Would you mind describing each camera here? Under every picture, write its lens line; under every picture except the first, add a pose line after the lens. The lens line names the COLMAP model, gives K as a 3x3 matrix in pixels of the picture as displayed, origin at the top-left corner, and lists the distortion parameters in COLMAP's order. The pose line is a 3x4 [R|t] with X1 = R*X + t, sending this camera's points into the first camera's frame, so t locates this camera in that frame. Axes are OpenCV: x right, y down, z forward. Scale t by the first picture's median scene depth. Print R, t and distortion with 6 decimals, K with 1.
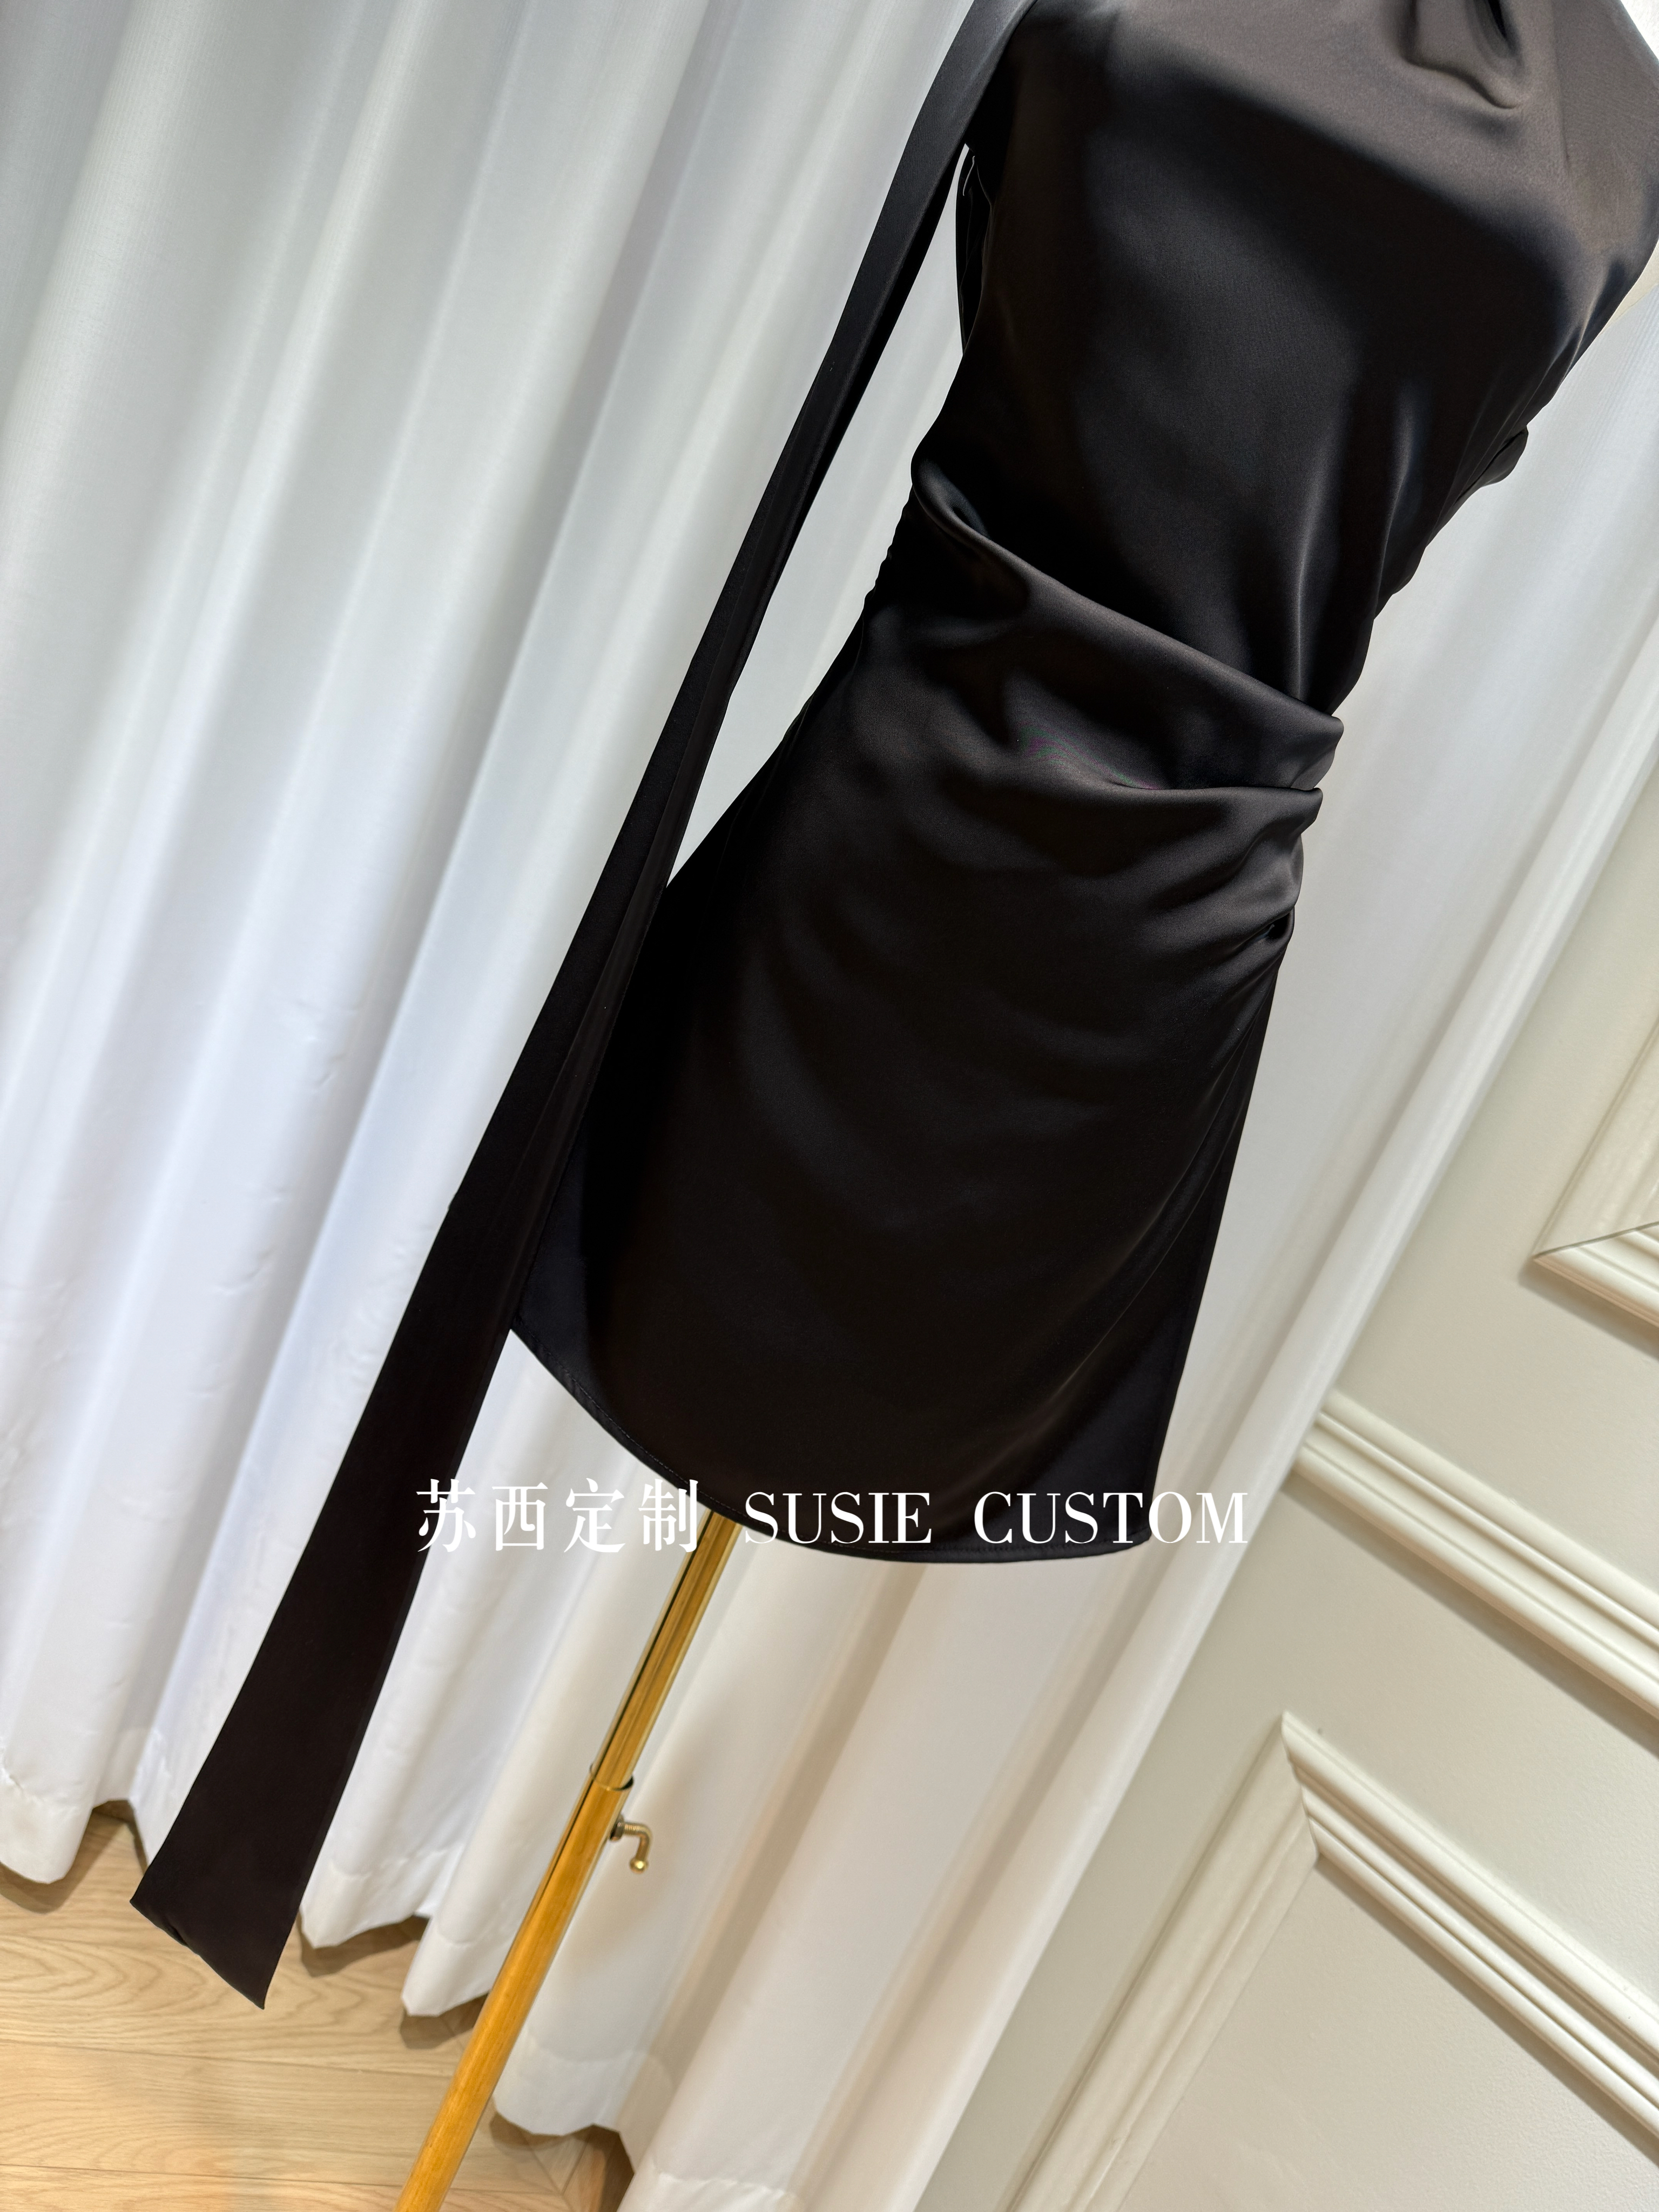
lens RADIAL K [[1653.5, 0, 891.6], [0, 1653.5, 1105.2], [0, 0, 1]] dist [0.042453, -0.036782]
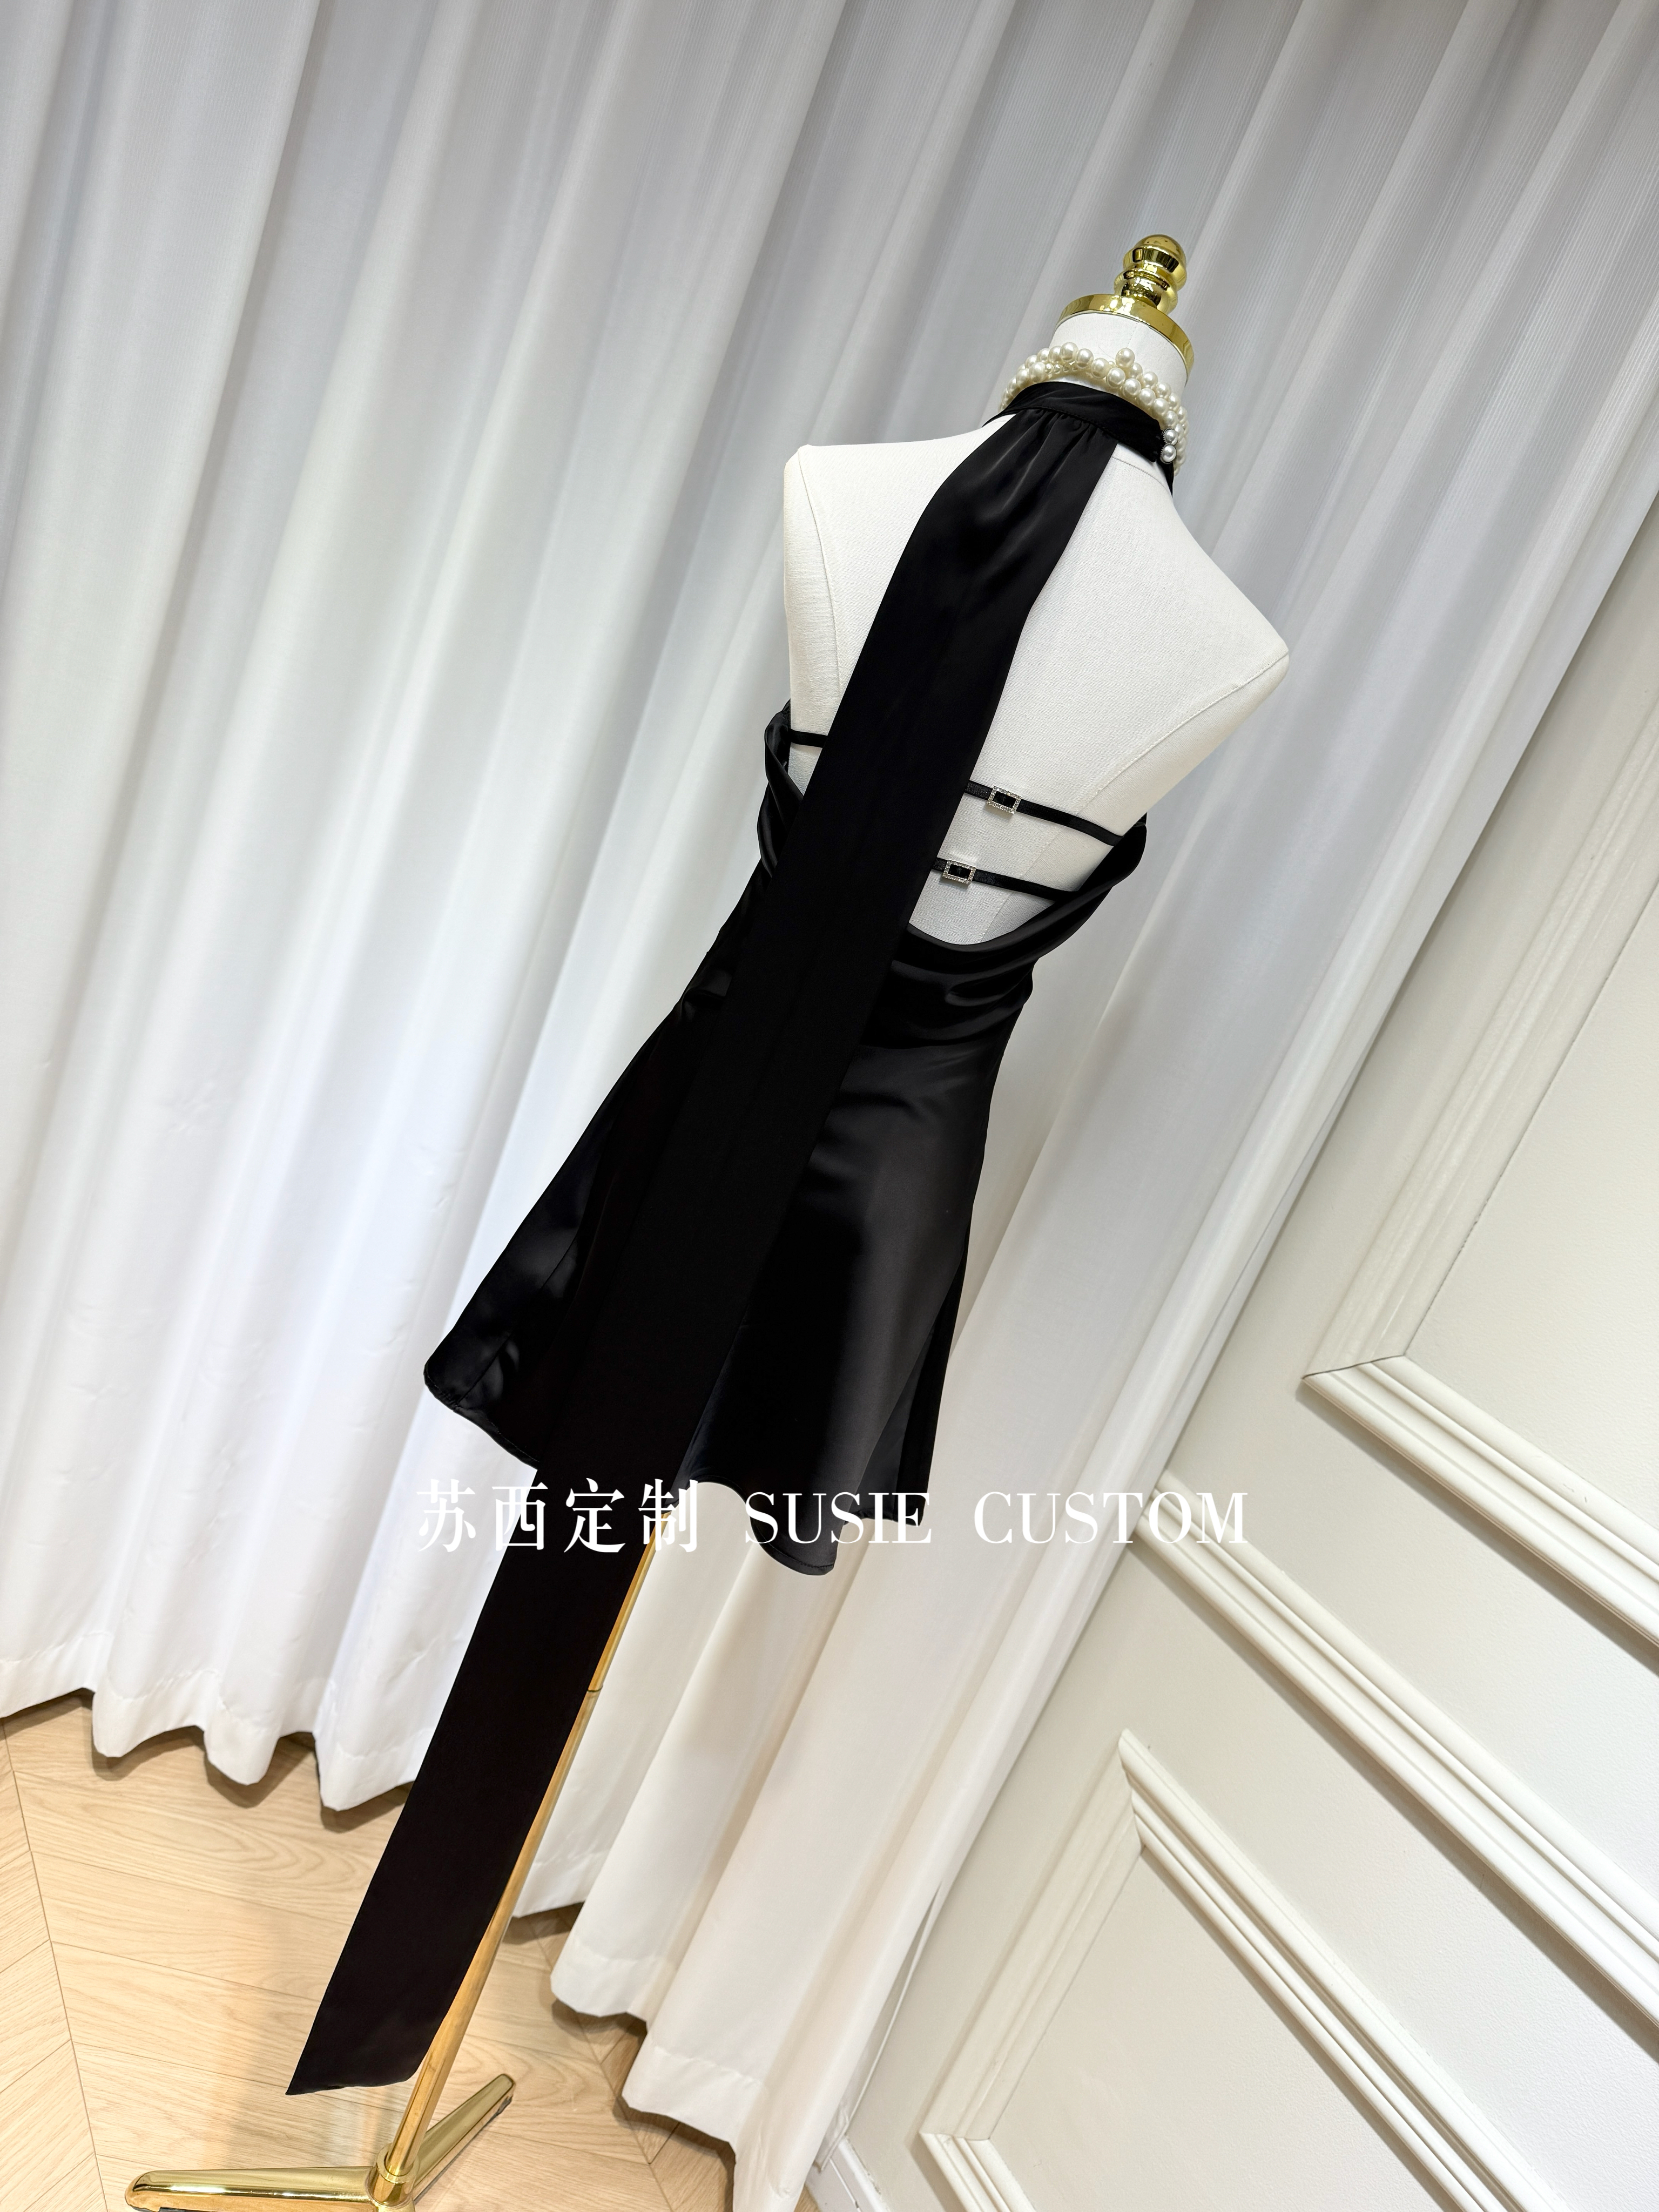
lens RADIAL K [[1653.5, 0, 868.8], [0, 1653.5, 1125.2], [0, 0, 1]] dist [0.042453, -0.036782]
pose [[0.980965, 0.018743, -0.193277, 0.247872], [-0.022657, 0.999580, -0.018062, -0.058138], [0.192858, 0.022098, 0.980978, -0.248929]]
